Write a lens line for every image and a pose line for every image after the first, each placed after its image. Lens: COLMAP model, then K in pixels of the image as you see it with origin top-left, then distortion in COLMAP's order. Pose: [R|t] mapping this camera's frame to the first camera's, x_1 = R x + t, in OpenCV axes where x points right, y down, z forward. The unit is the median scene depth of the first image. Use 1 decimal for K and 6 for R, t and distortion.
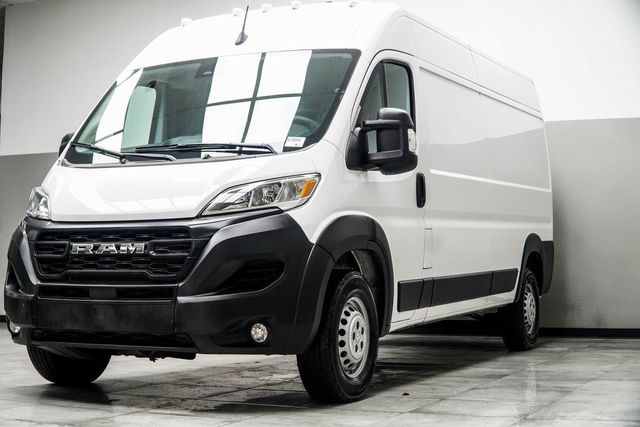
lens RADIAL K [[996.2, 0, 316.9], [0, 996.2, 206.8], [0, 0, 1]] dist [-0.181303, 0.000000]
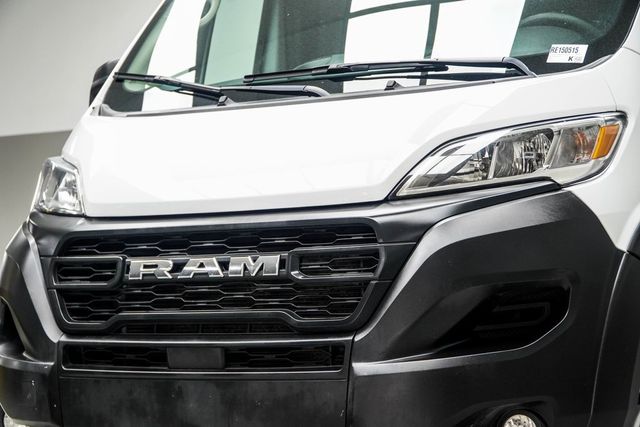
lens RADIAL K [[1484.3, 0, 322.8], [0, 1484.3, 213.4], [0, 0, 1]] dist [-0.299434, 0.000000]
pose [[0.997578, -0.013223, -0.068290, -0.097362], [0.011953, 0.999749, -0.018964, 0.028813], [0.068523, 0.018102, 0.997485, 0.252913]]
